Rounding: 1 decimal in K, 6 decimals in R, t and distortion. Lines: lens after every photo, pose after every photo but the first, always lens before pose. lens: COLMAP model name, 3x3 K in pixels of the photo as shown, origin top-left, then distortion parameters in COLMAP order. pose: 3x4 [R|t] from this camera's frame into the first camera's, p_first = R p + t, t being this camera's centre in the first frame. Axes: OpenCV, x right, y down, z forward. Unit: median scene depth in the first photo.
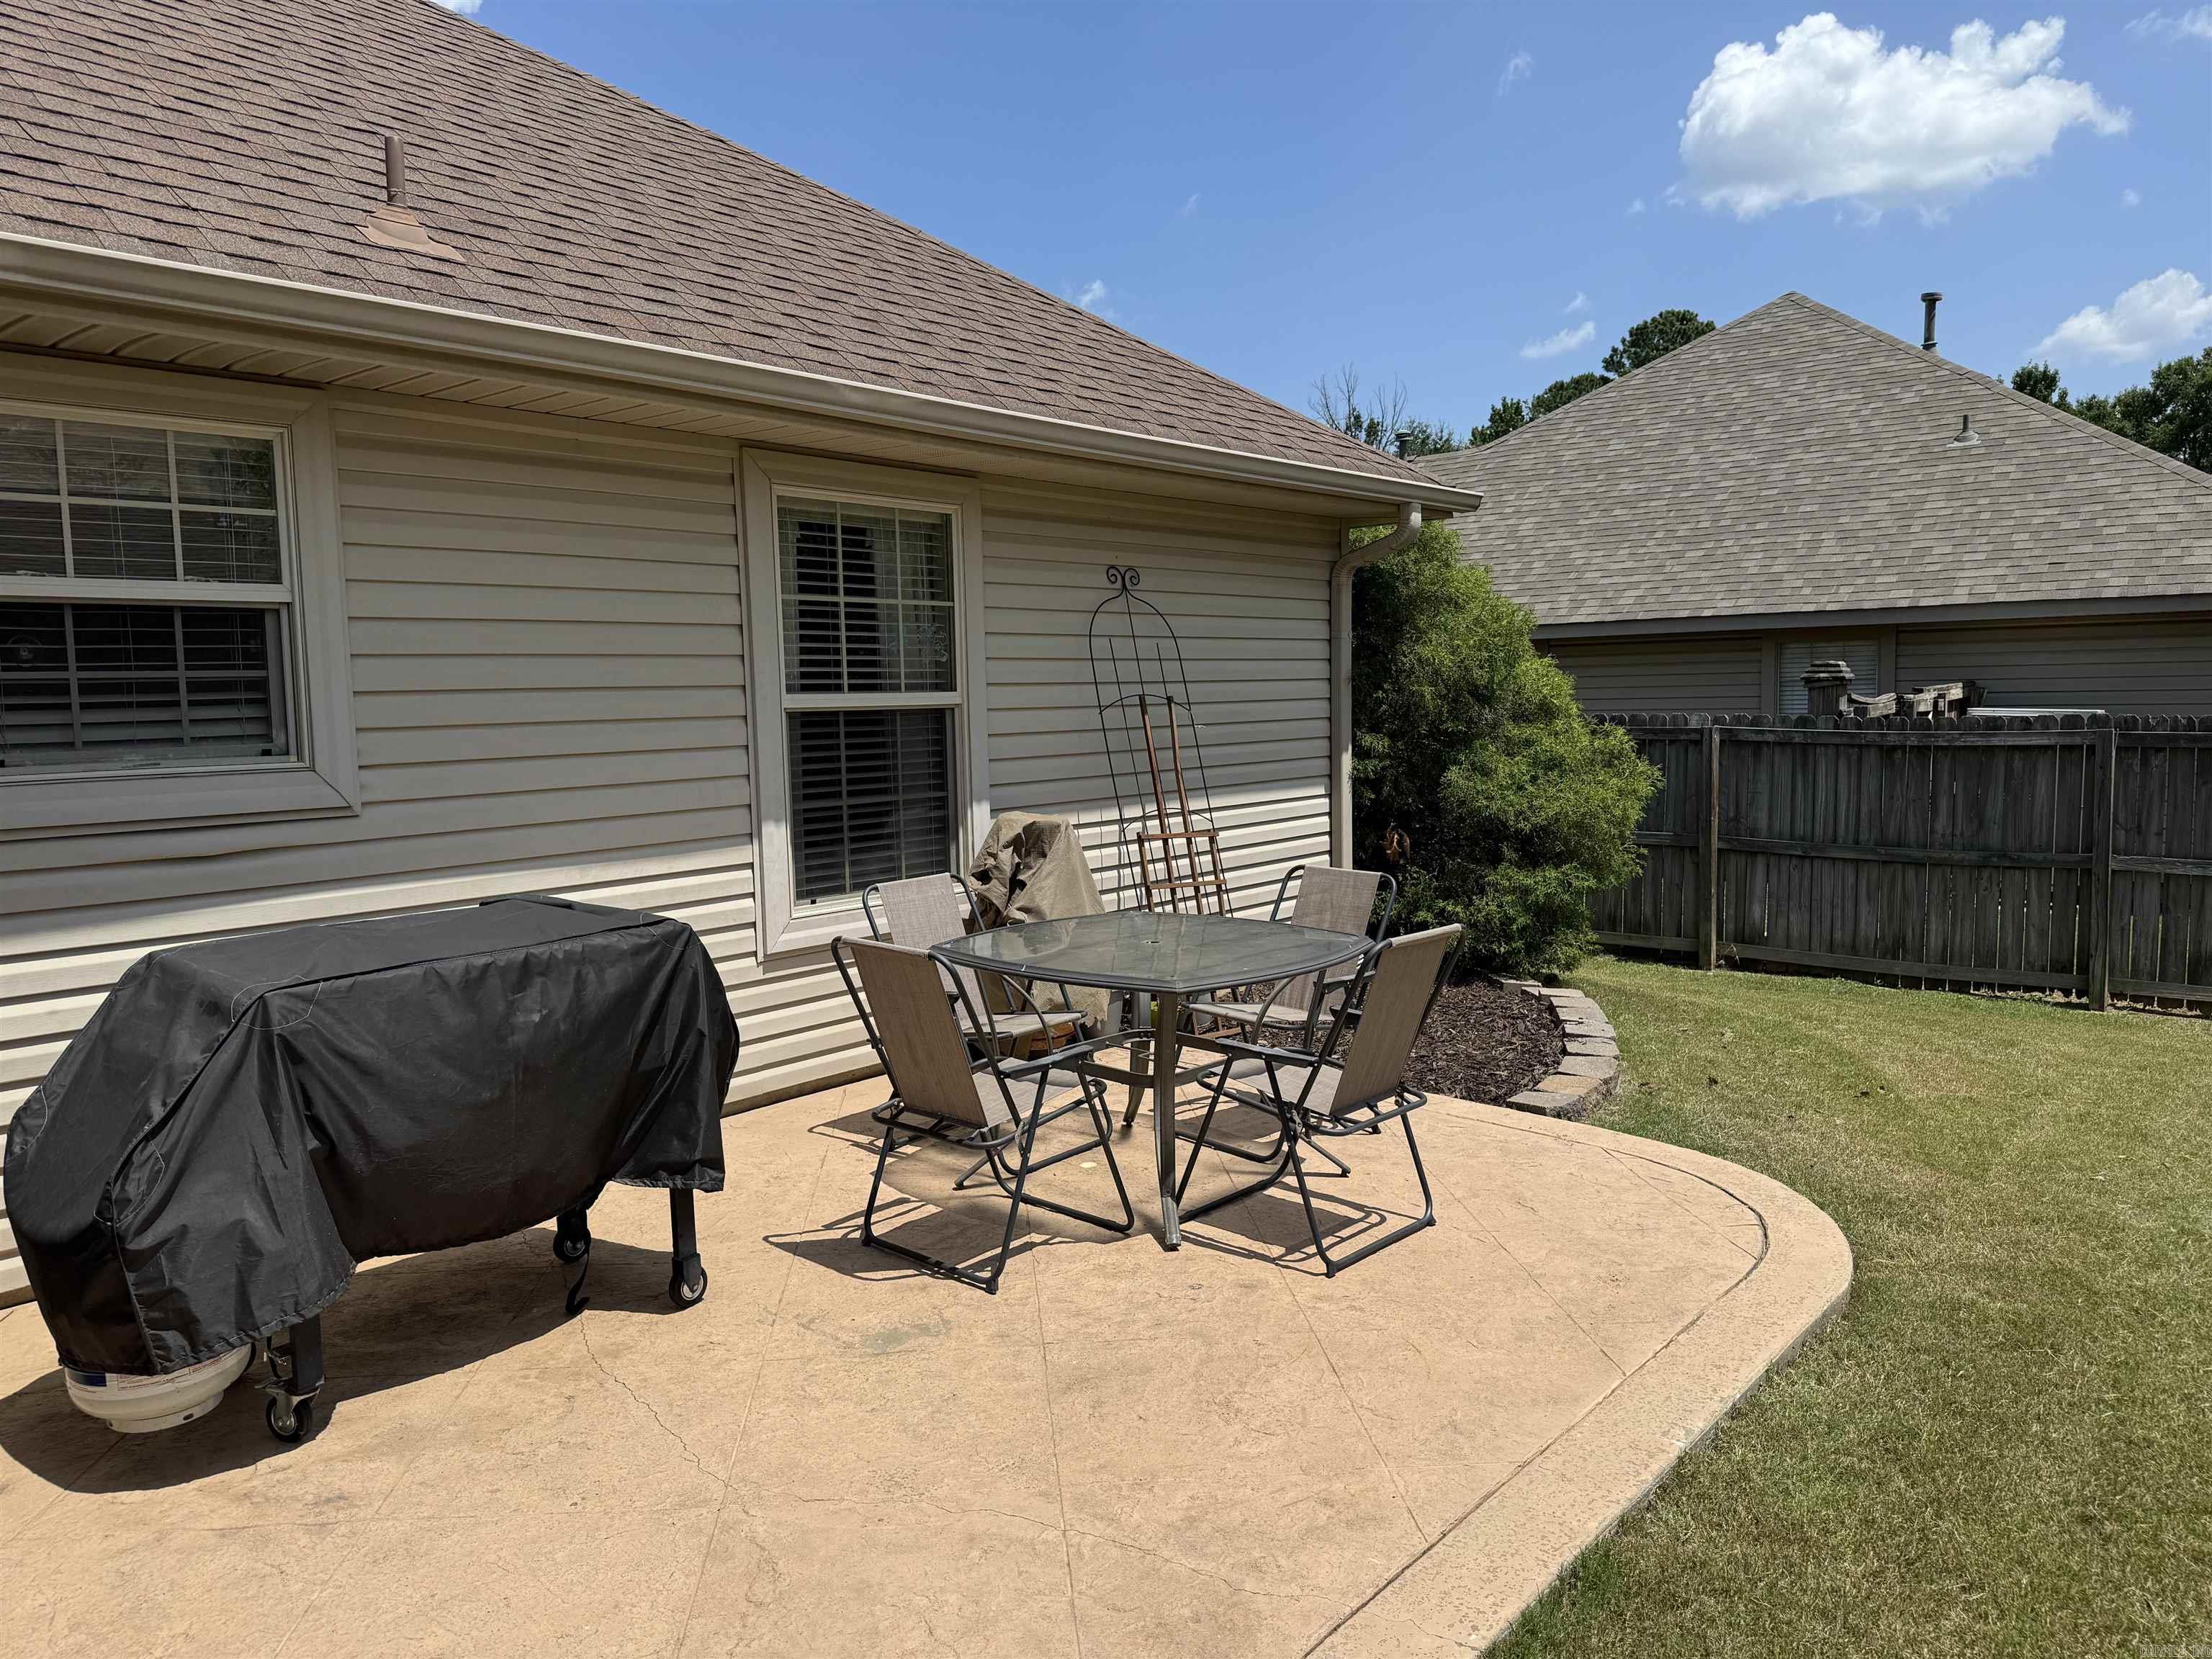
lens RADIAL K [[1546.9, 0, 1105.9], [0, 1546.9, 836.3], [0, 0, 1]] dist [0.139037, -0.222587]
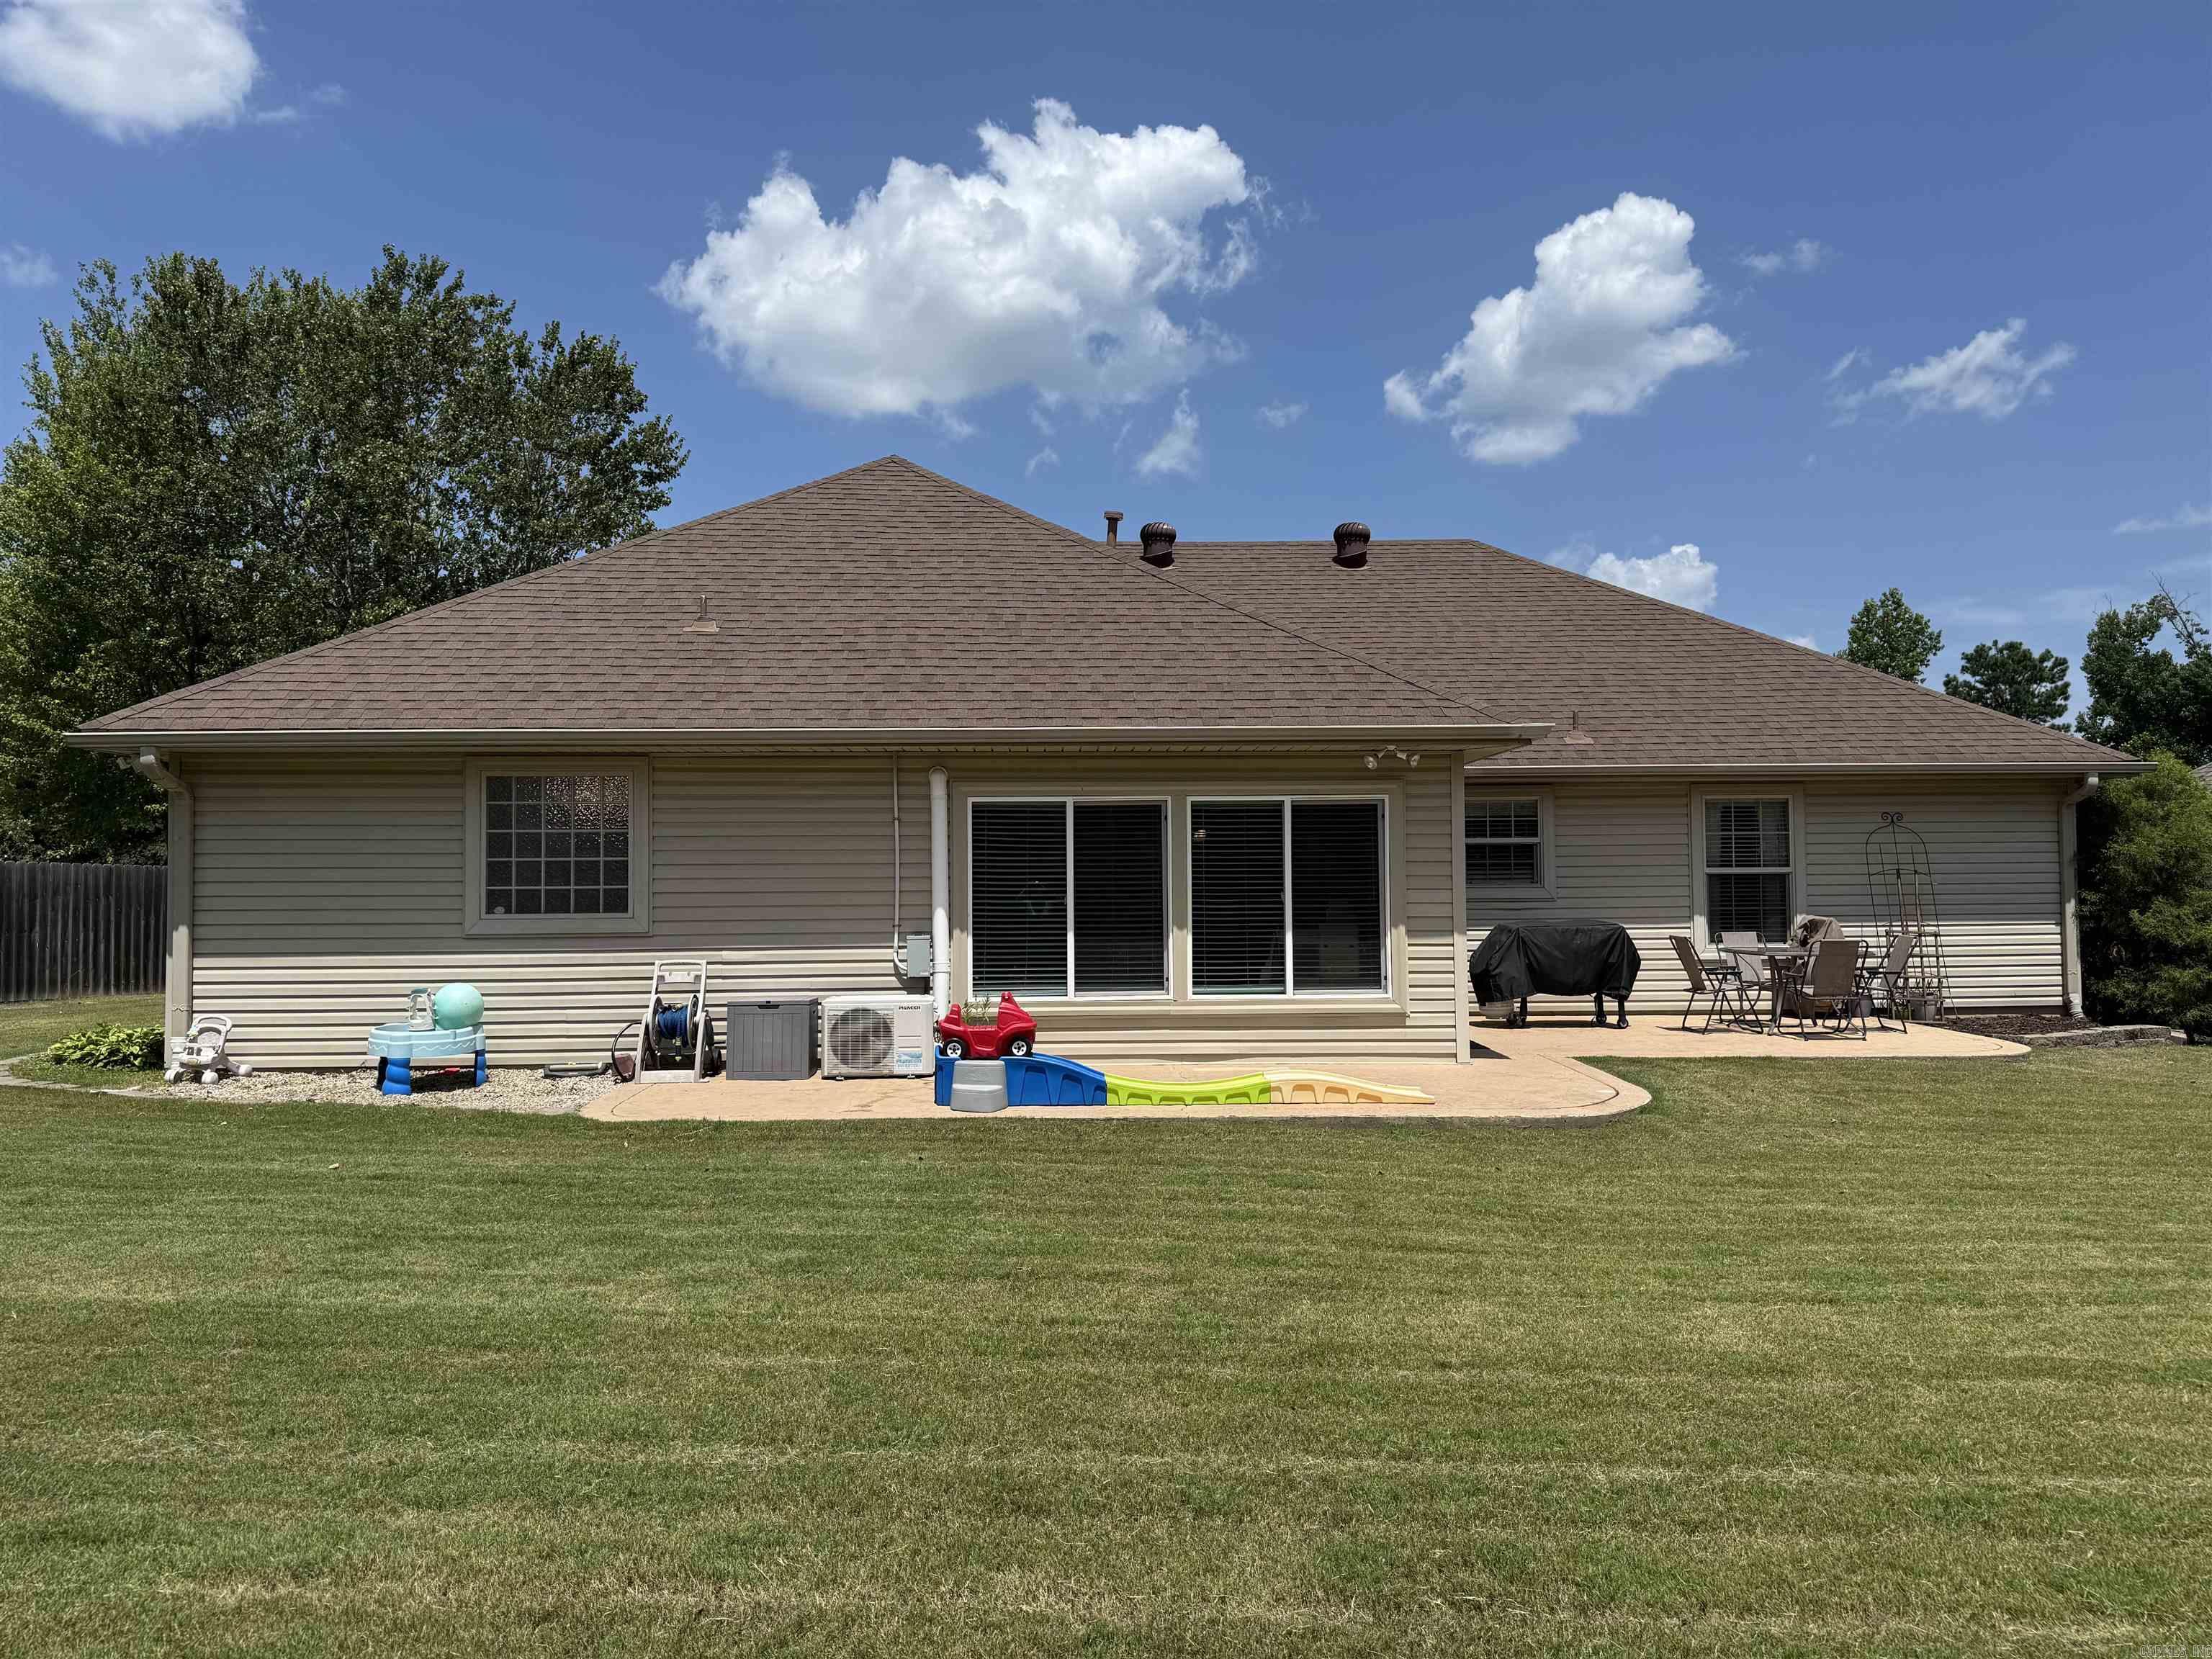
lens RADIAL K [[1546.9, 0, 1105.9], [0, 1546.9, 836.3], [0, 0, 1]] dist [0.139037, -0.222587]
pose [[0.681410, -0.010858, -0.731821, 0.646900], [-0.074657, 0.993643, -0.084257, 0.098451], [0.728084, 0.112050, 0.676268, -0.976940]]
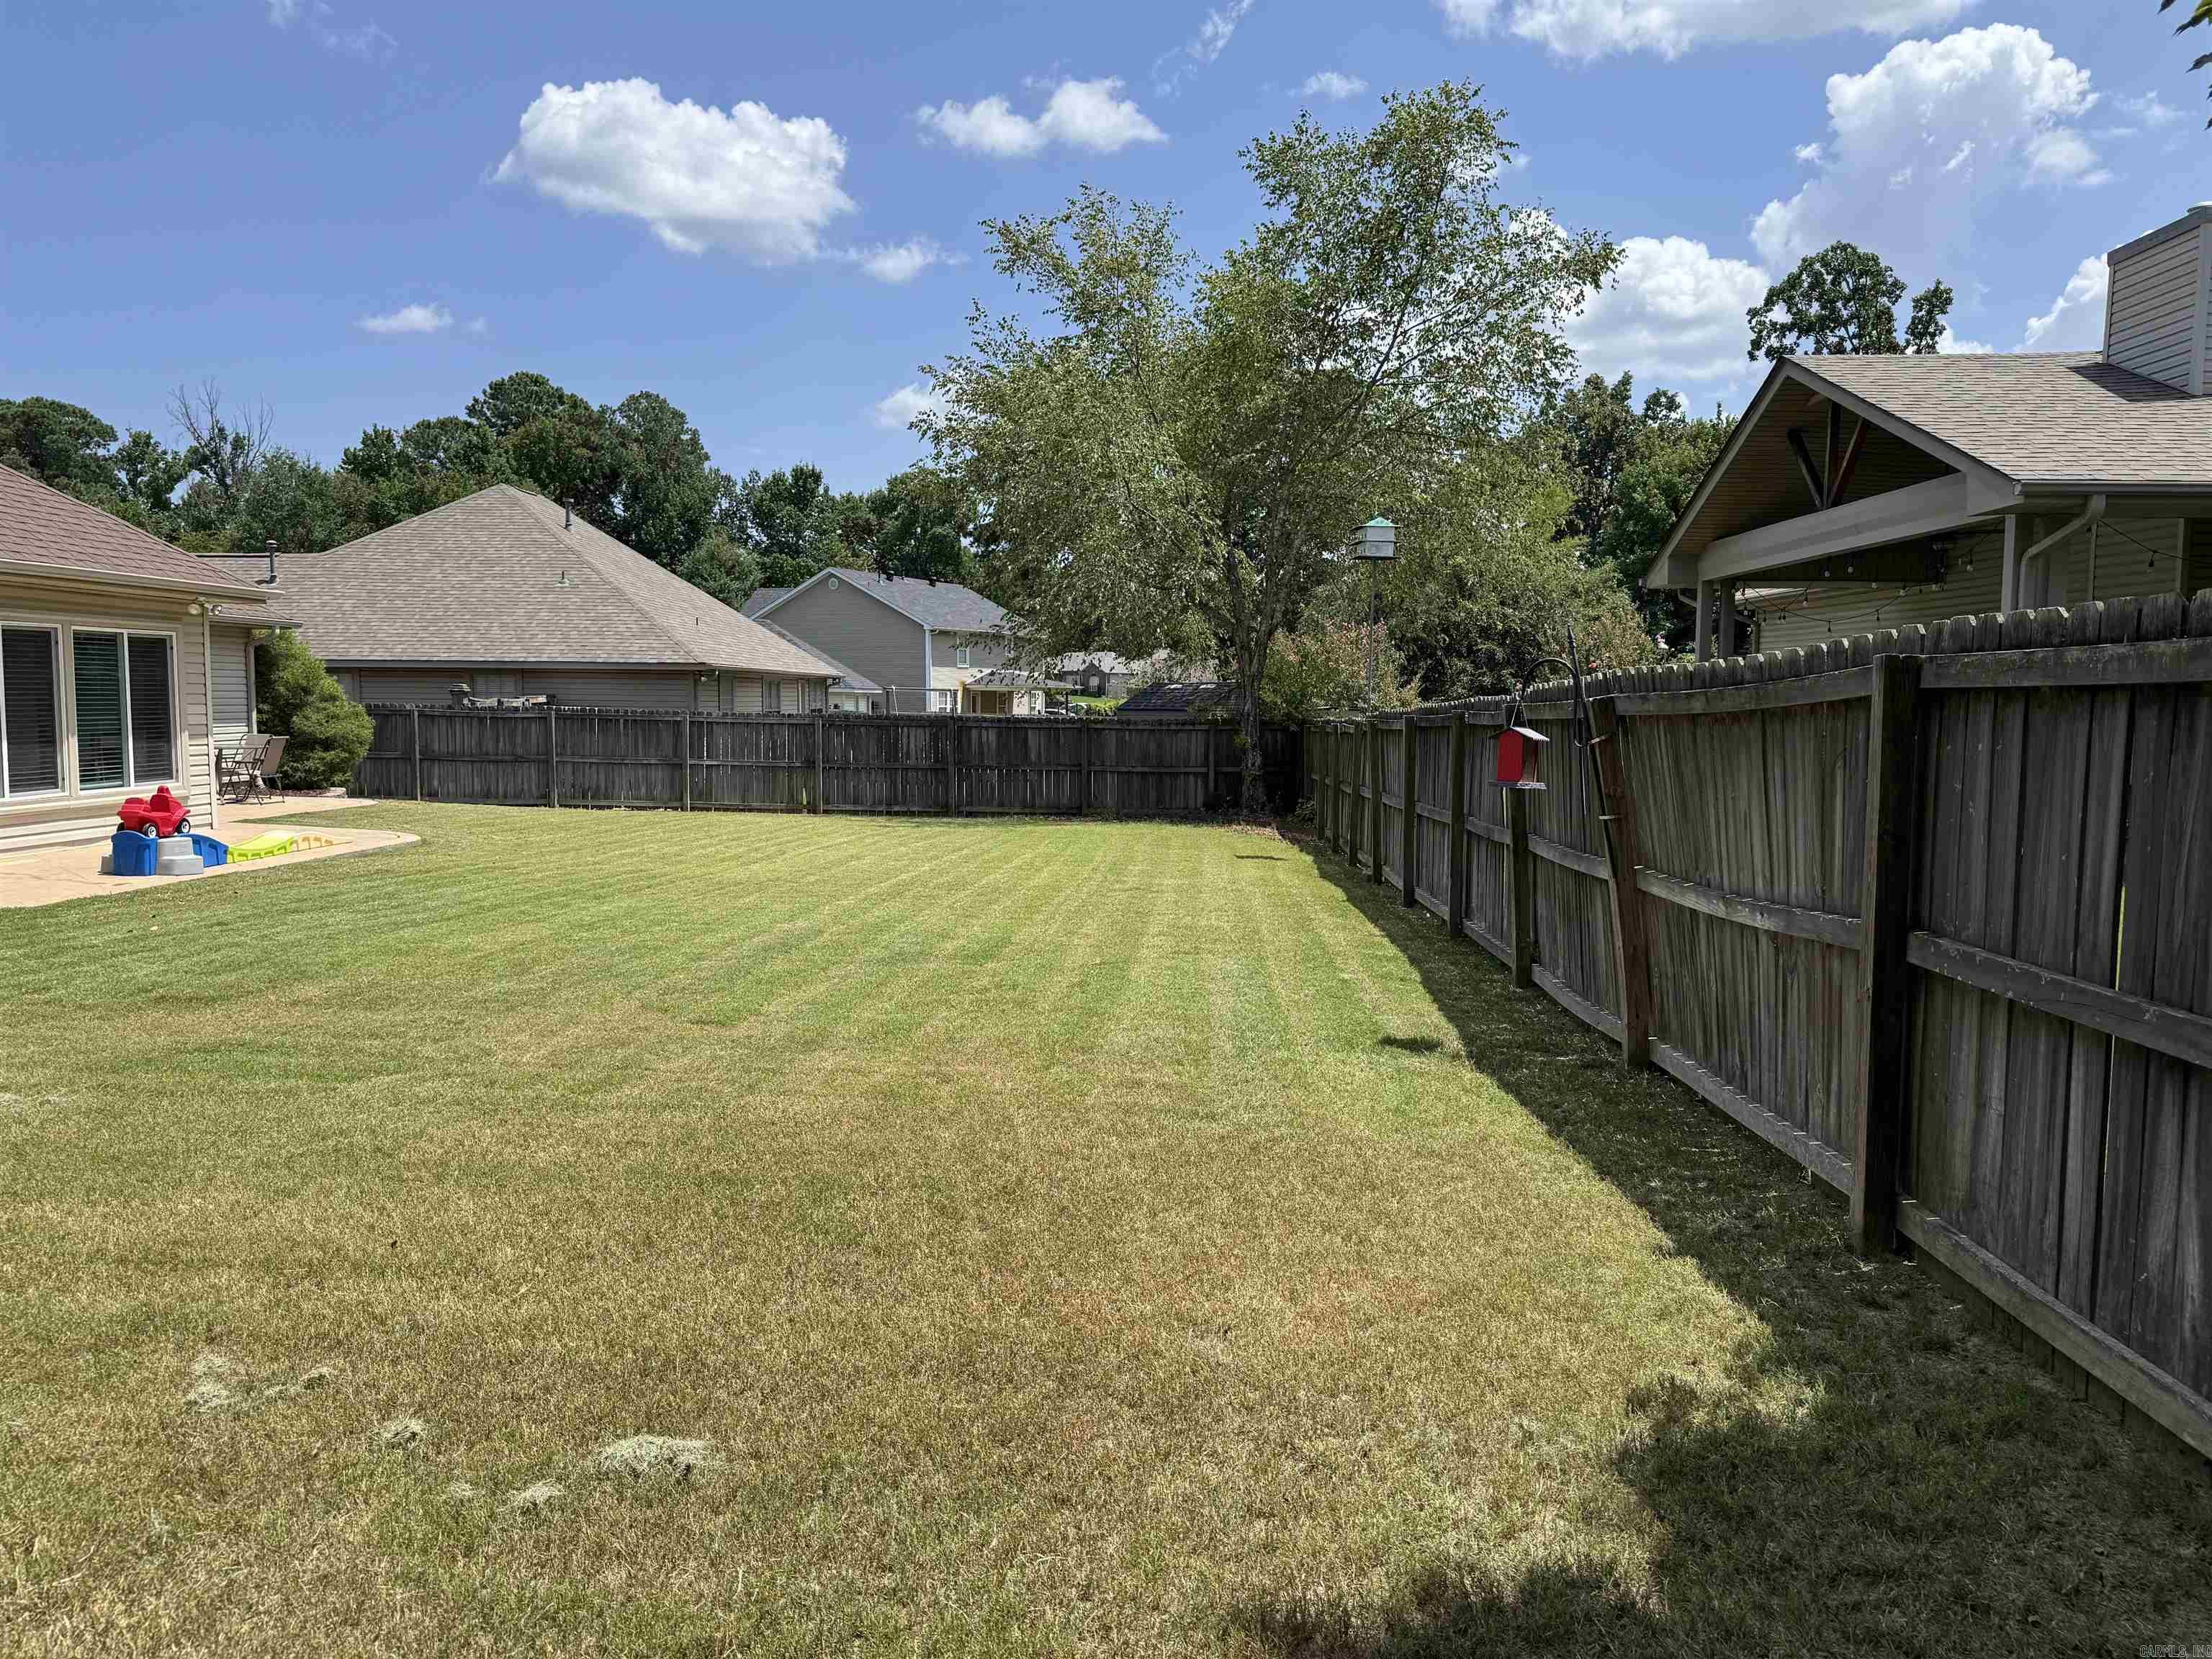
lens RADIAL K [[1577.9, 0, 1105.4], [0, 1577.9, 835.5], [0, 0, 1]] dist [0.017147, -0.004075]
pose [[0.786733, -0.025541, 0.616764, -0.345249], [0.031451, 0.999504, 0.001273, 0.184450], [-0.616491, 0.018396, 0.787147, -1.867510]]
